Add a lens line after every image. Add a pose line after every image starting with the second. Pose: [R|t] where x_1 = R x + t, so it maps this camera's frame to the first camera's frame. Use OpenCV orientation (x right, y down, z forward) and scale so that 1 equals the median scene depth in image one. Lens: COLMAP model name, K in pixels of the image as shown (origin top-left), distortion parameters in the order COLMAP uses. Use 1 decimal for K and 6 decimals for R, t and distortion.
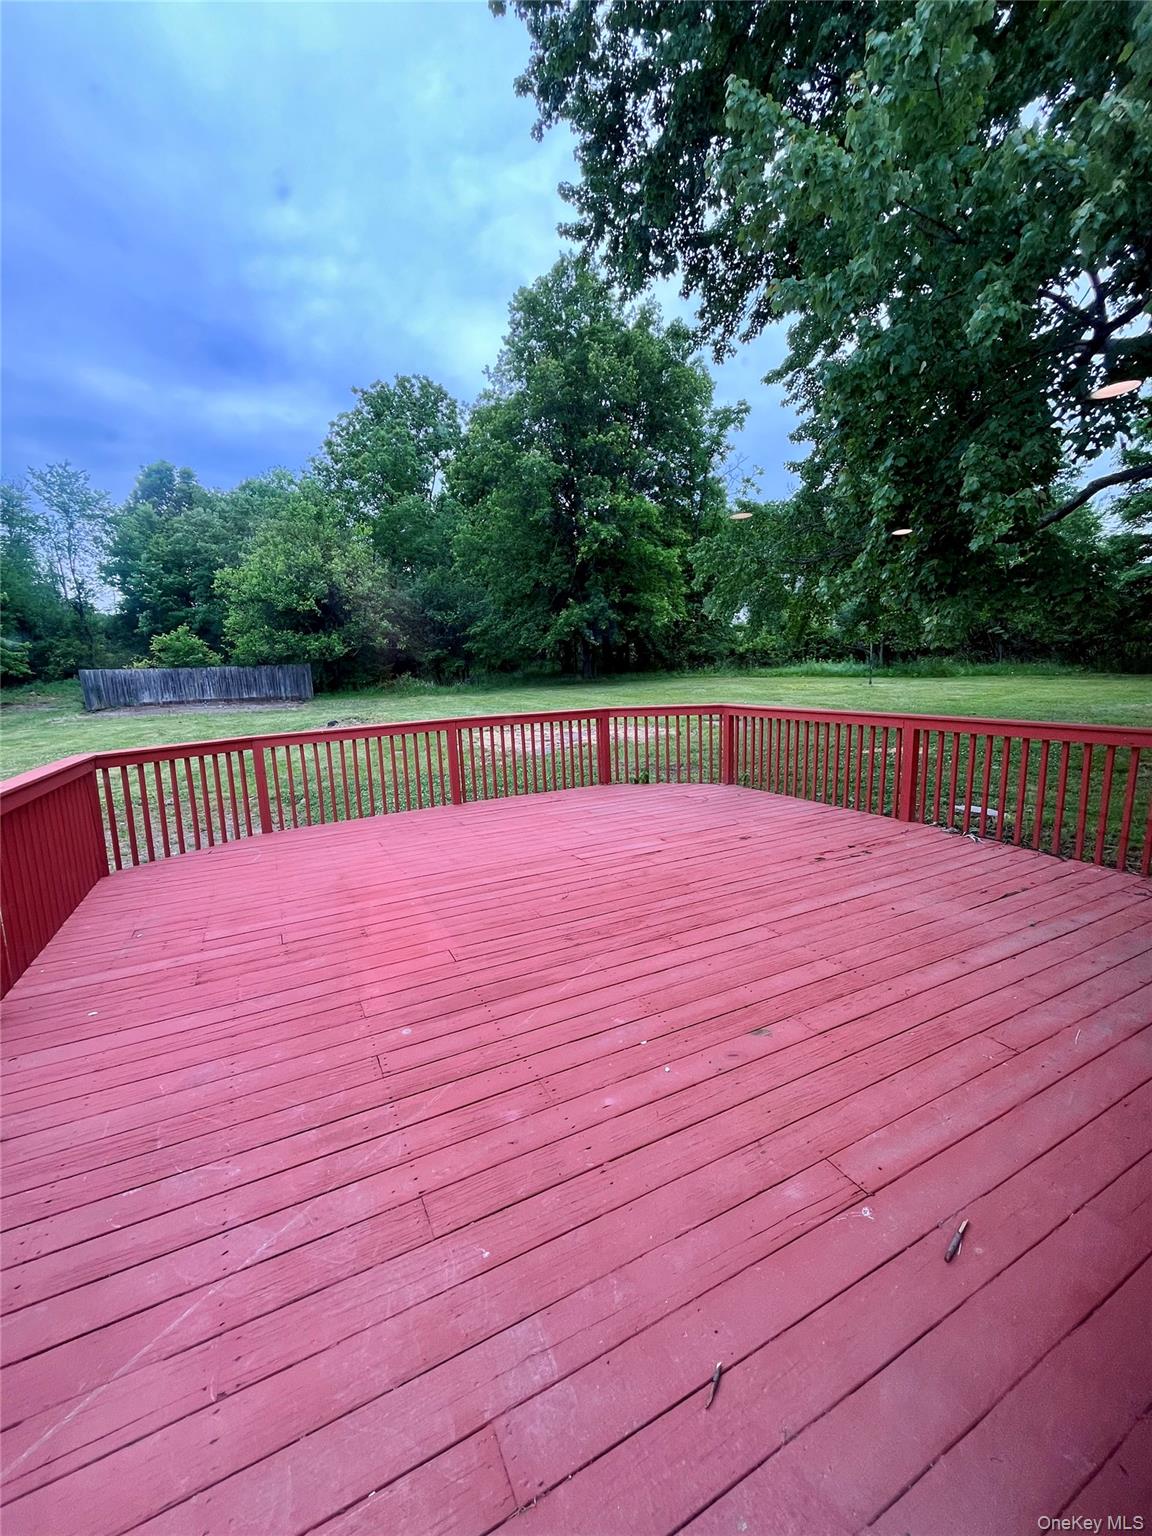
lens RADIAL K [[615.8, 0, 575.0], [0, 615.8, 748.3], [0, 0, 1]] dist [-0.001190, 0.000191]
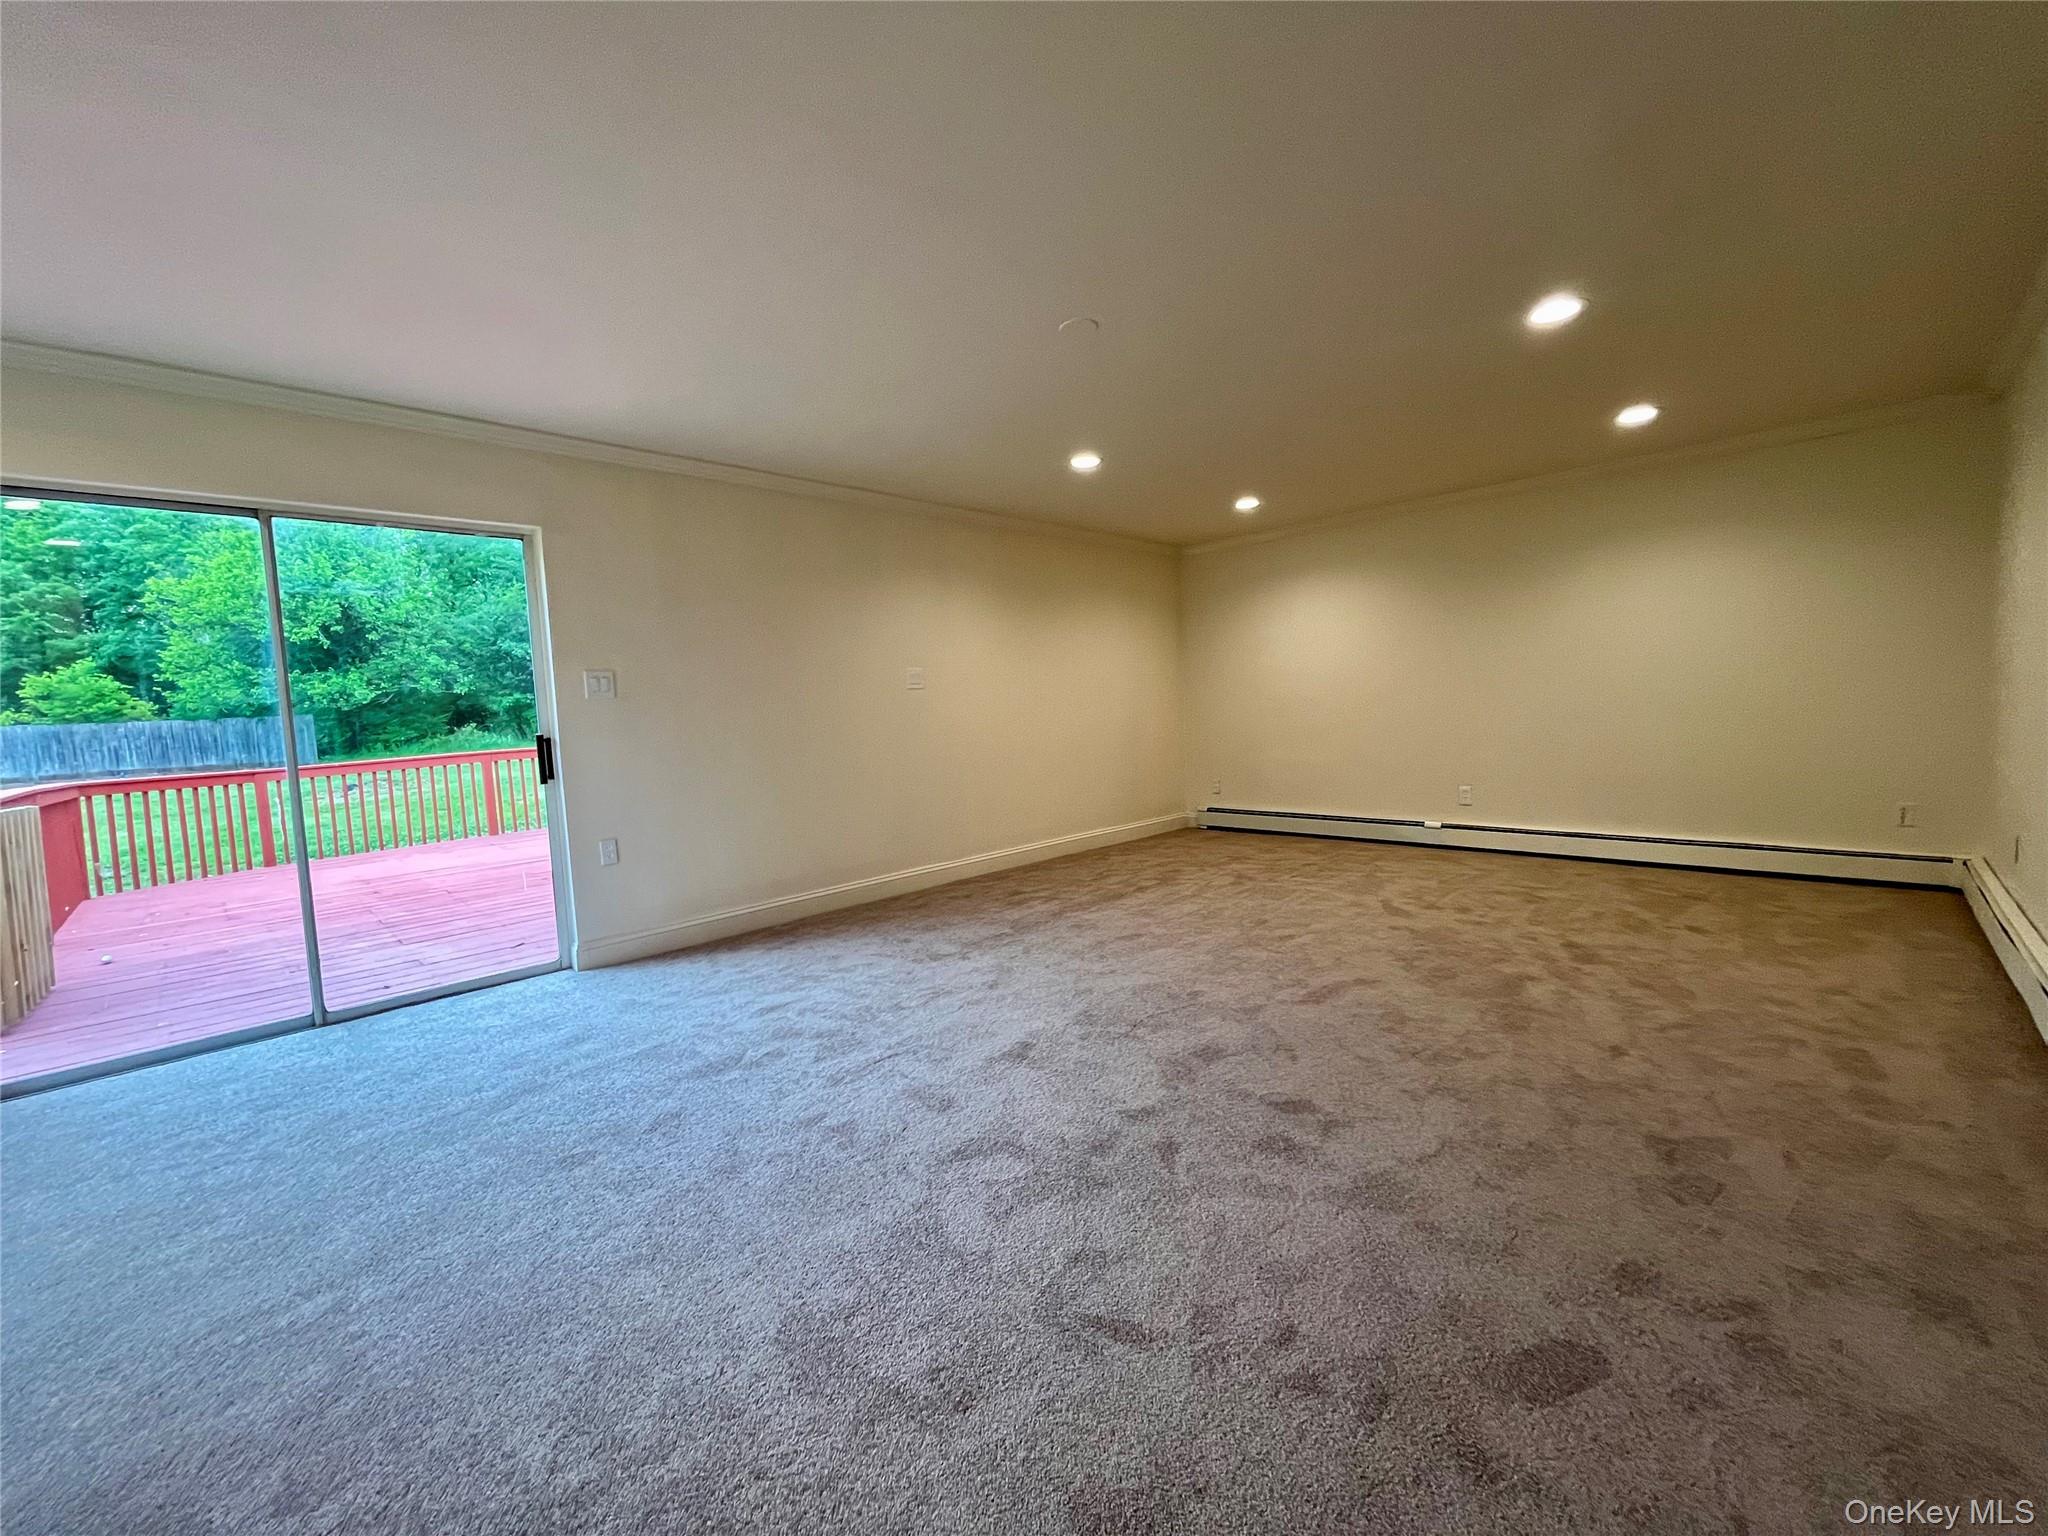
lens RADIAL K [[827.6, 0, 1018.4], [0, 827.6, 760.9], [0, 0, 1]] dist [-0.000752, -0.000355]
pose [[0.952970, -0.033724, 0.301183, 0.055360], [0.057139, 0.995960, -0.069273, 0.027666], [-0.297630, 0.083225, 0.951047, -0.140577]]
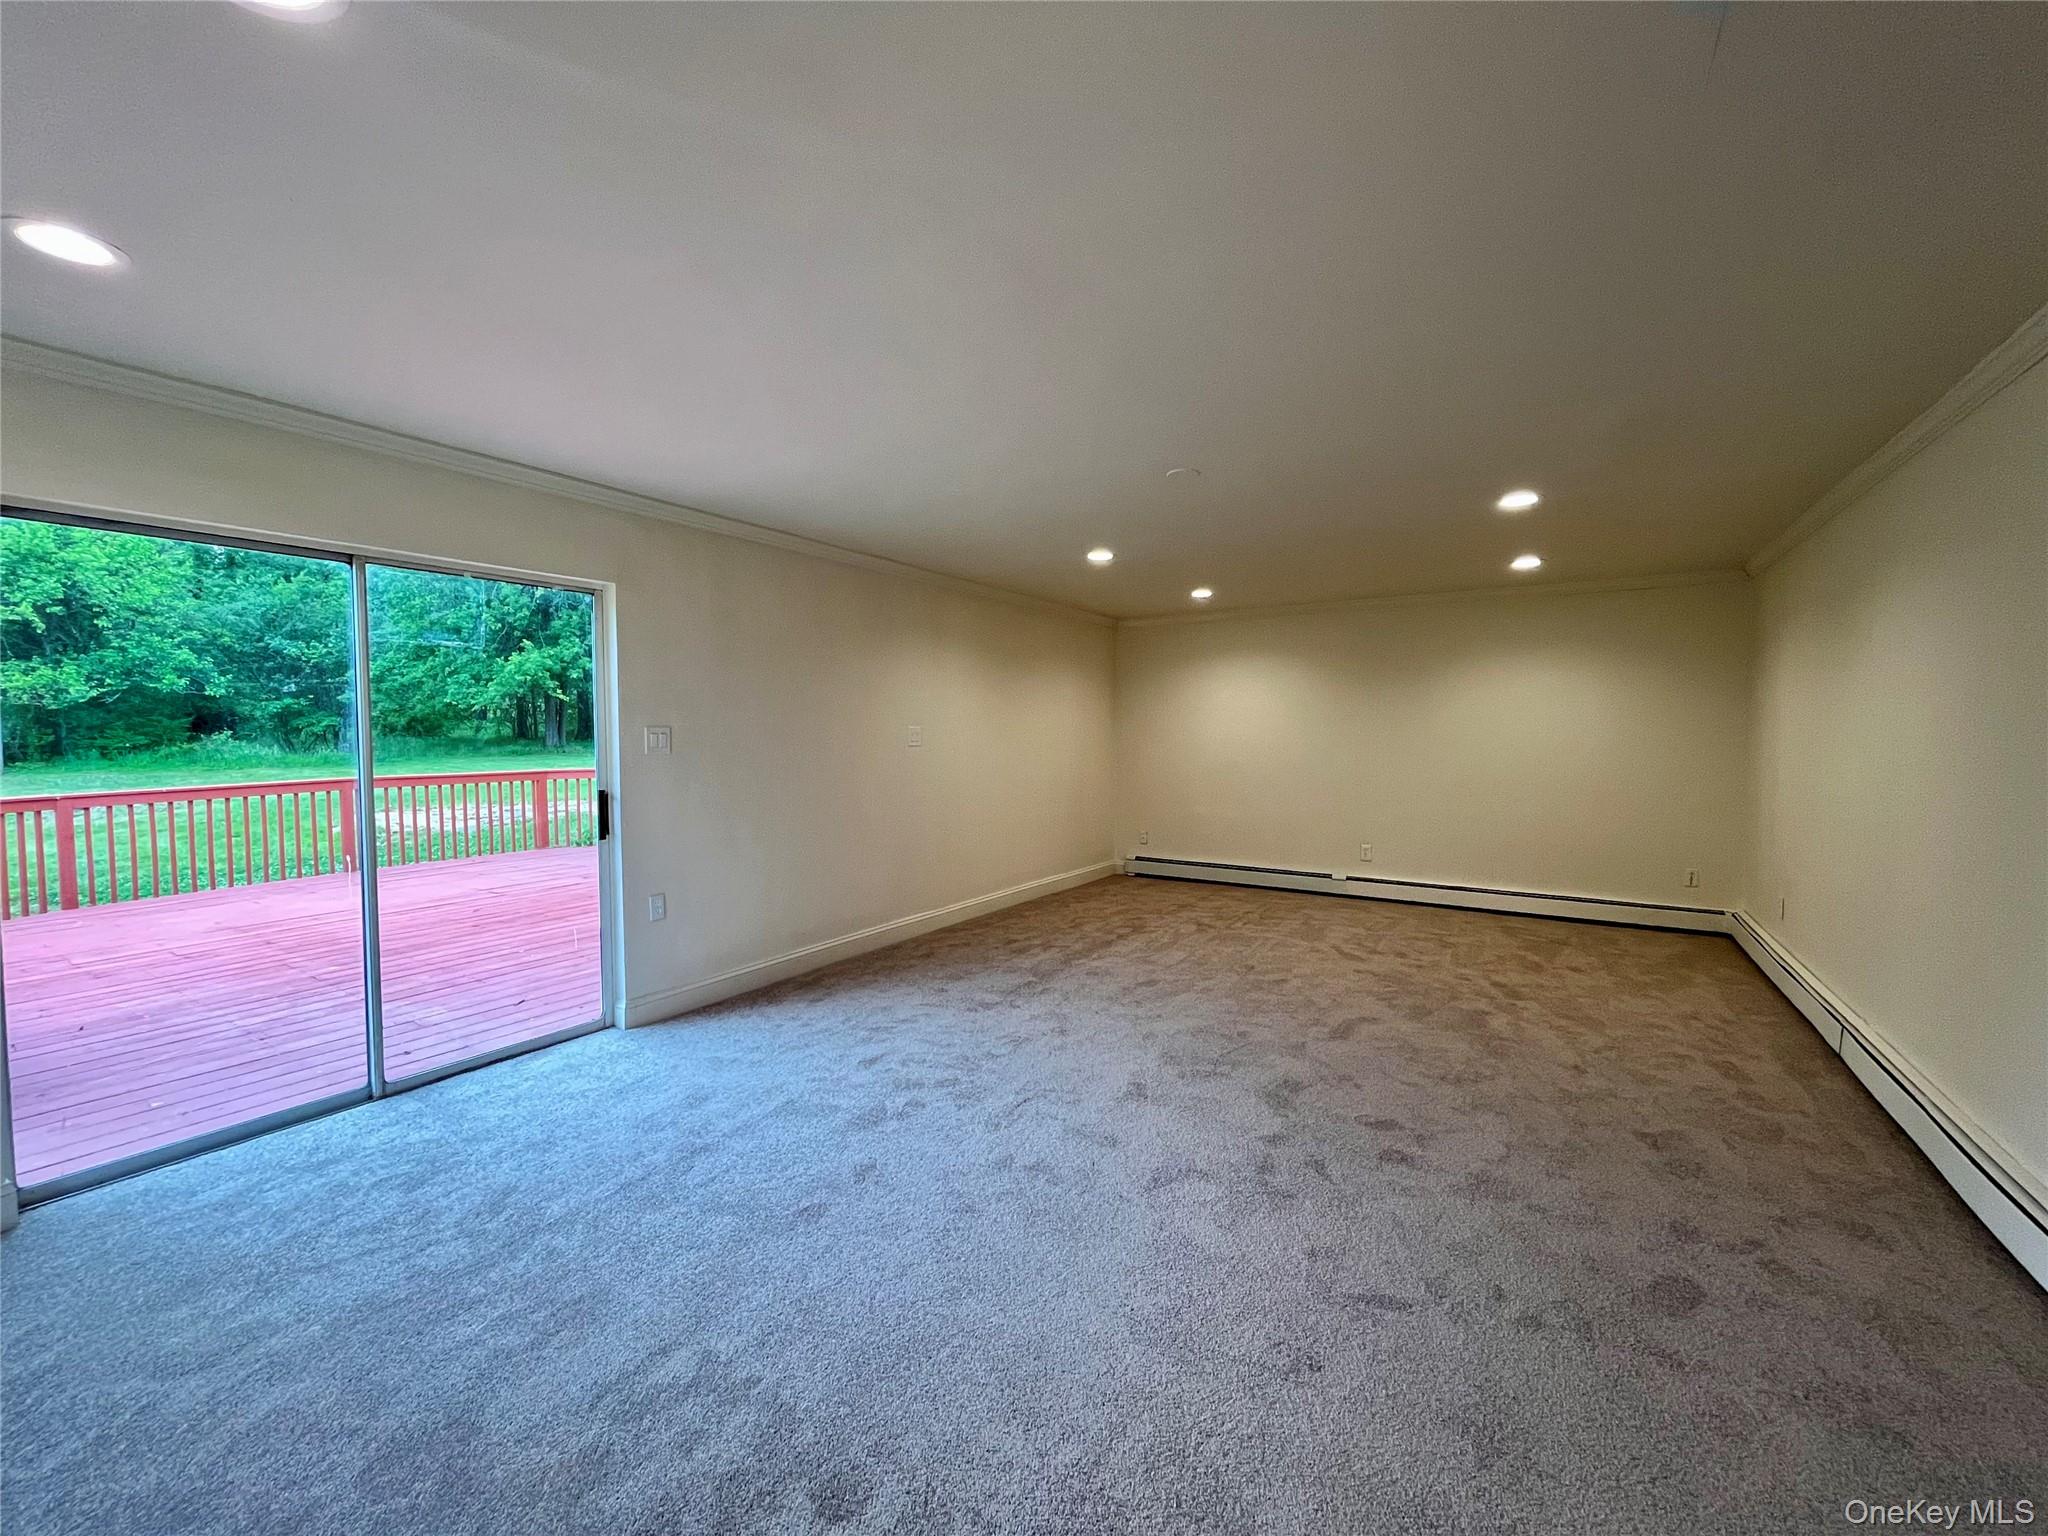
lens RADIAL K [[827.6, 0, 1018.4], [0, 827.6, 760.9], [0, 0, 1]] dist [-0.000752, -0.000355]
pose [[0.867417, 0.011512, 0.497448, 0.013522], [0.040707, 0.994739, -0.094002, 0.020261], [-0.495913, 0.101789, 0.862386, -0.138932]]
